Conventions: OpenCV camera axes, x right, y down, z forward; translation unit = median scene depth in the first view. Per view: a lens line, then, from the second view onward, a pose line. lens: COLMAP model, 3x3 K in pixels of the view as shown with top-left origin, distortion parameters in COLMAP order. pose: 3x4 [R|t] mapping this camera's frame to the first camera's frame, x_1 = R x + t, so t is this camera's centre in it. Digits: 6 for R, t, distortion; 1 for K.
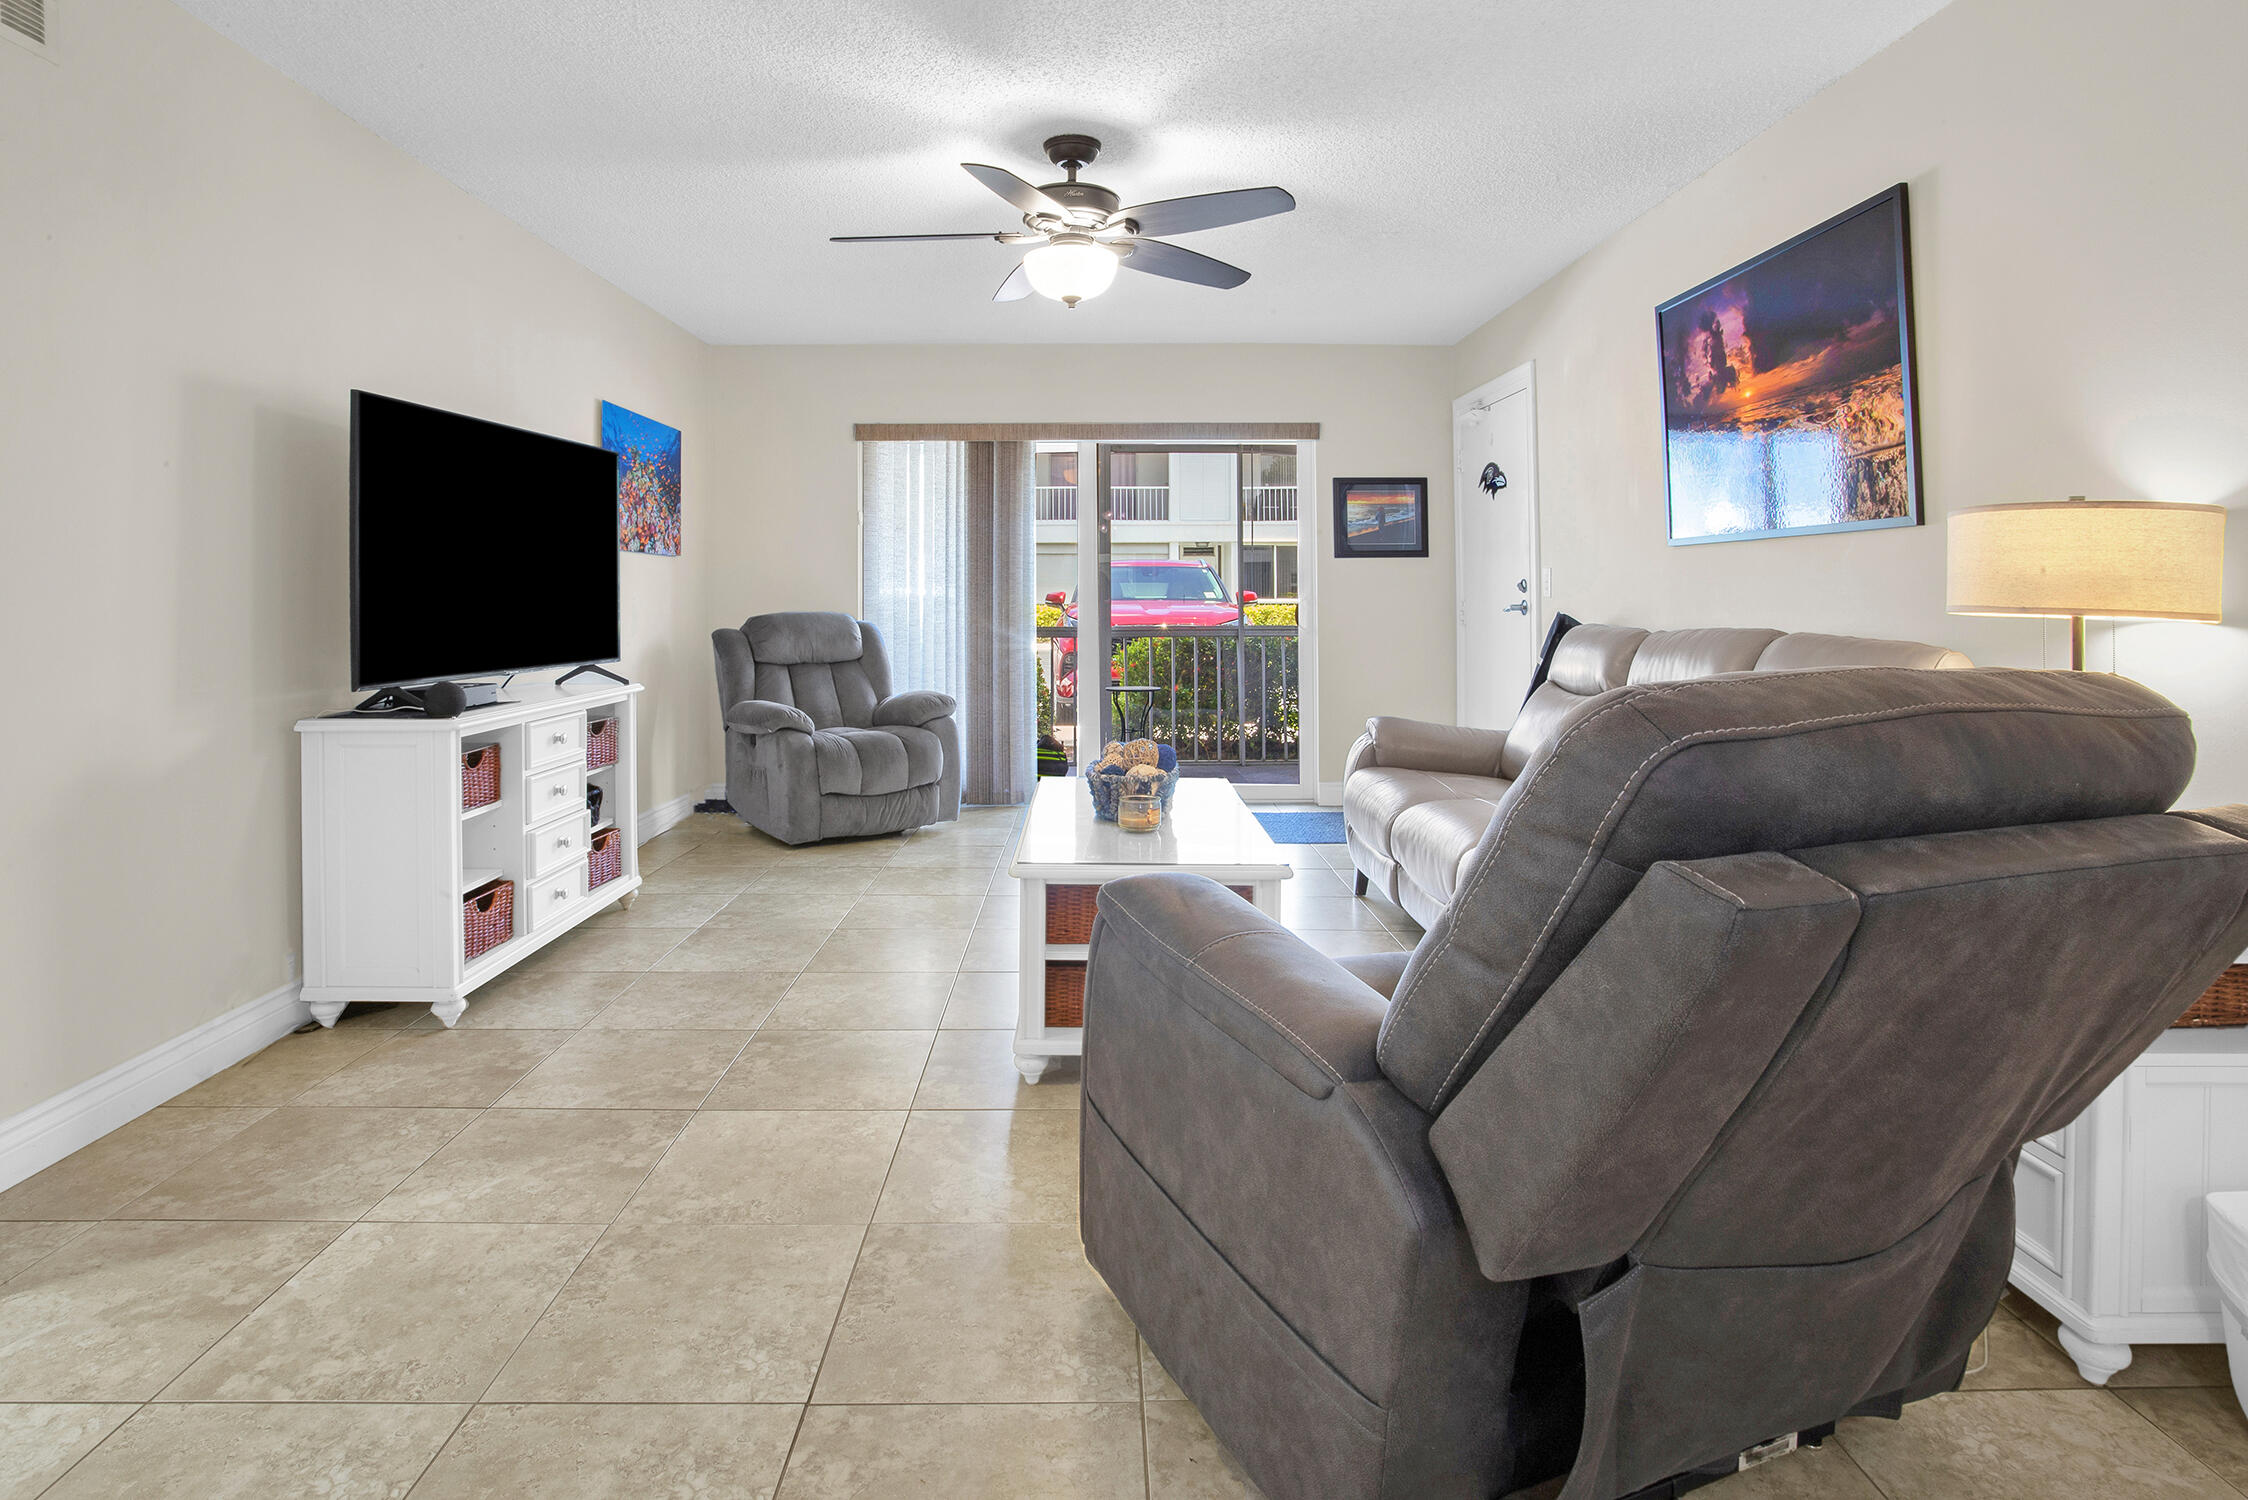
lens RADIAL K [[1168.5, 0, 1138.6], [0, 1168.5, 581.4], [0, 0, 1]] dist [-0.049119, 0.012238]
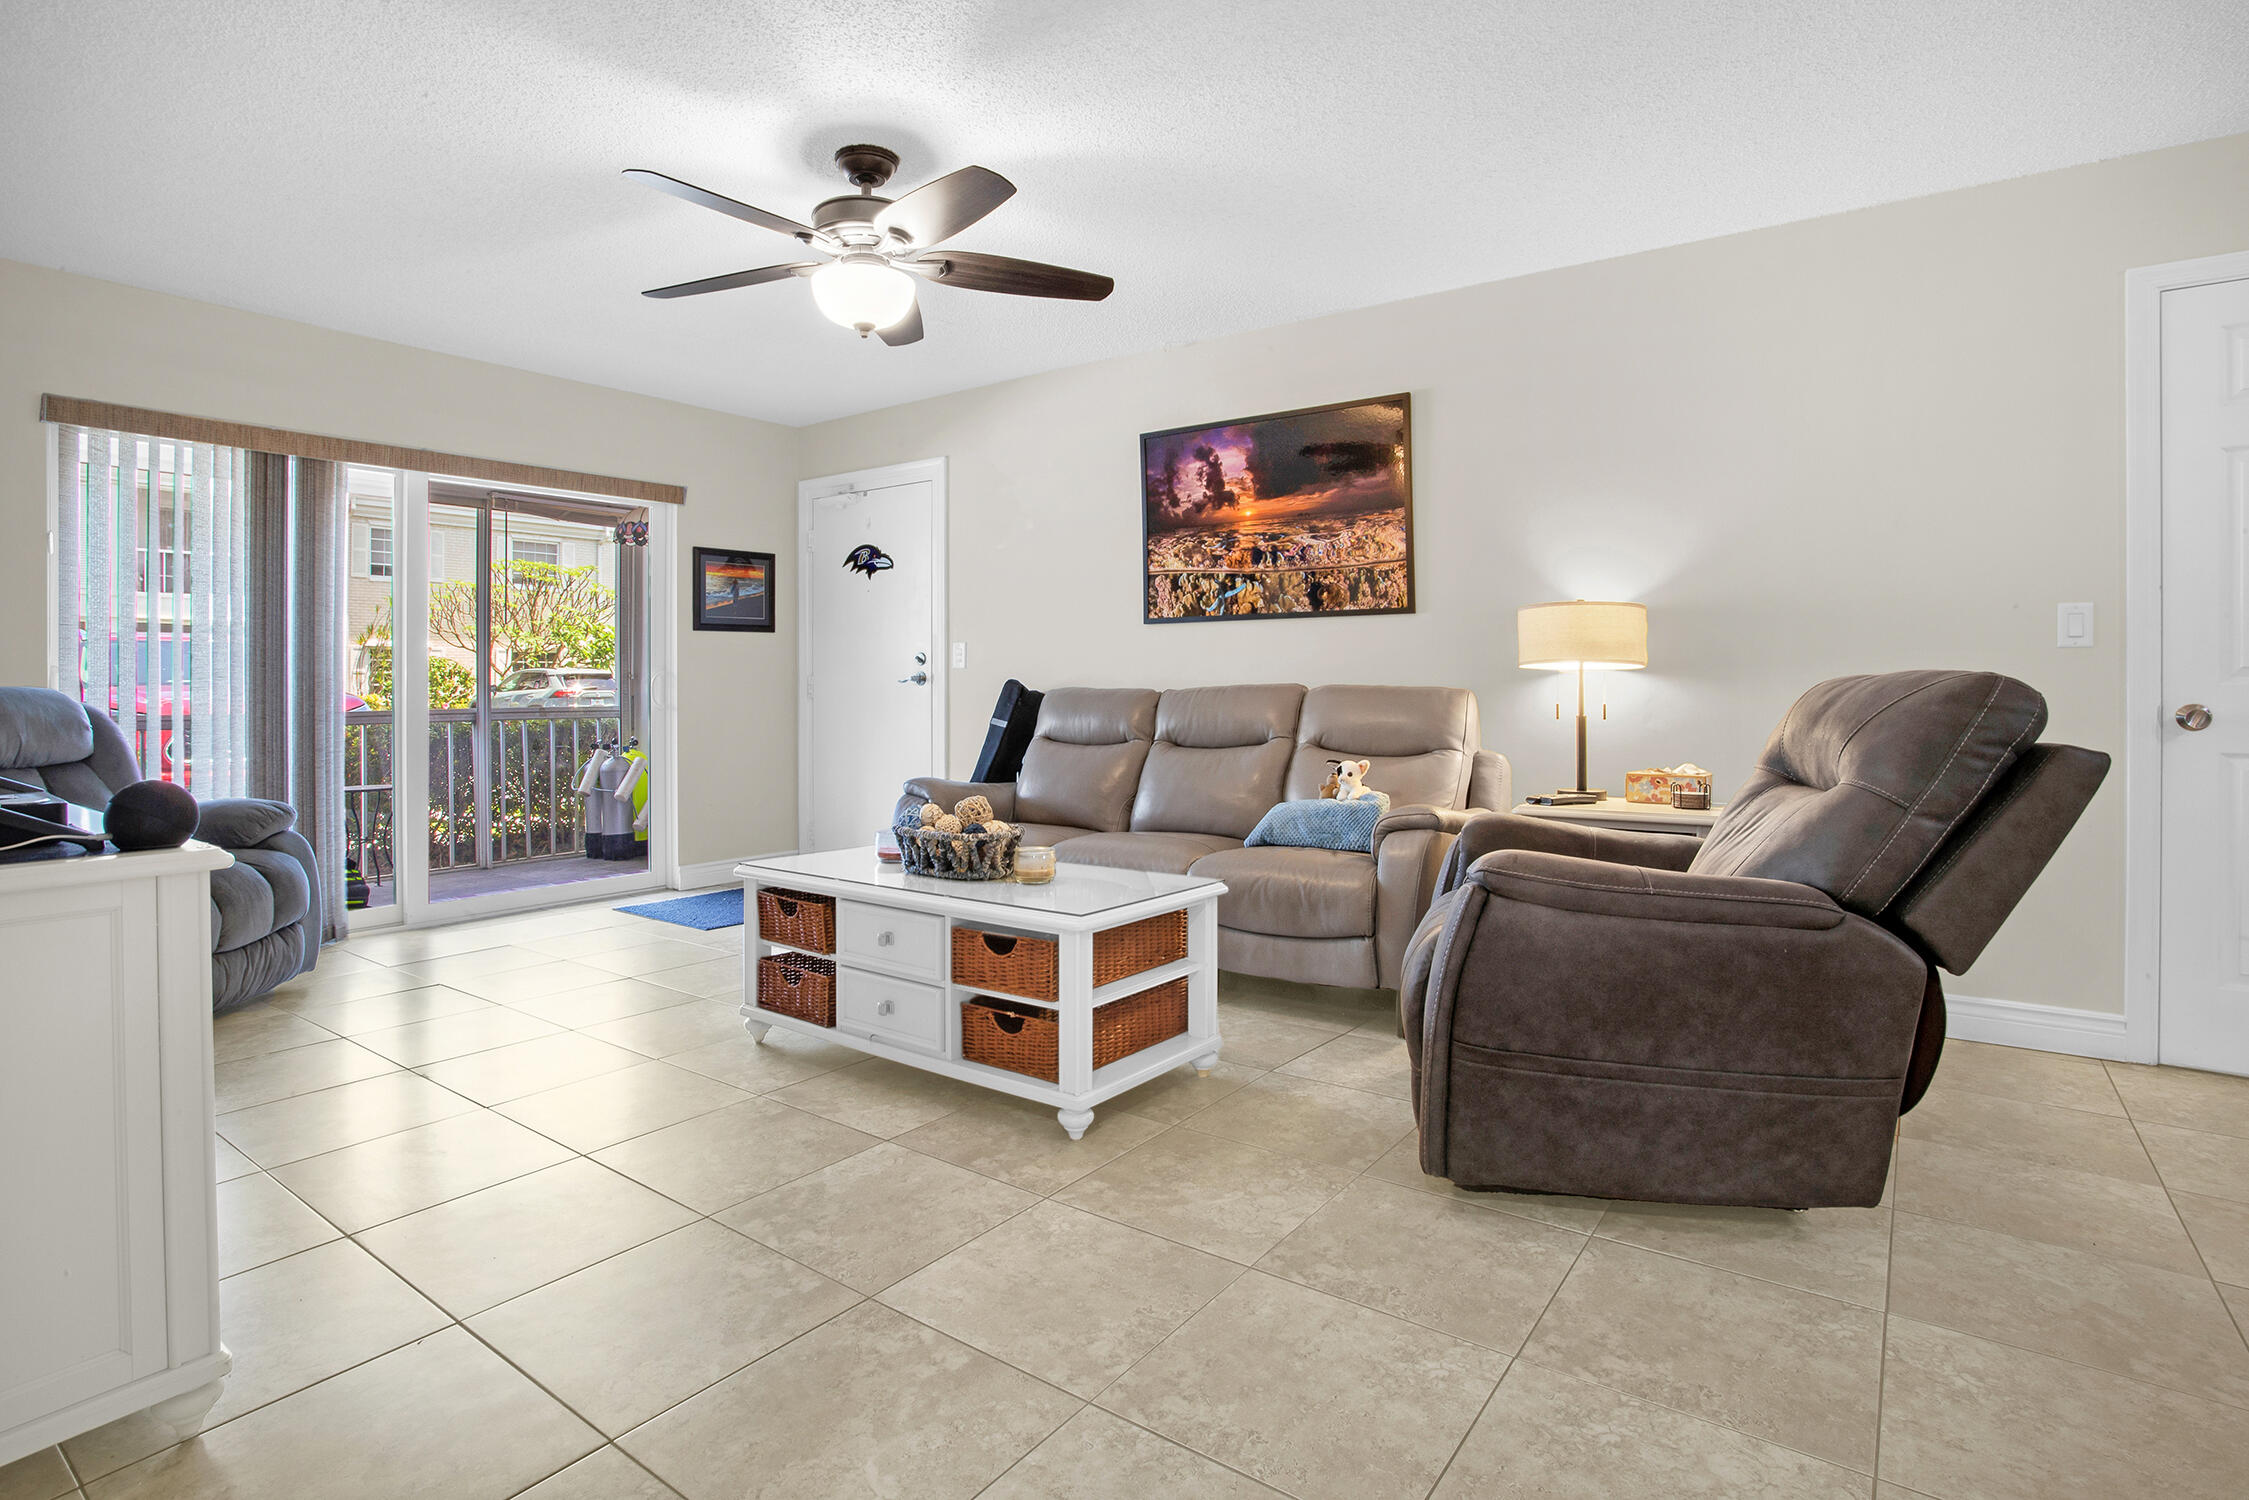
lens RADIAL K [[1169.0, 0, 1042.5], [0, 1169.0, 683.6], [0, 0, 1]] dist [-0.049119, 0.012238]
pose [[0.641052, -0.002820, 0.767492, -0.640899], [-0.003294, 0.999974, 0.006425, 0.028379], [-0.767490, -0.006647, 0.641026, 0.284091]]
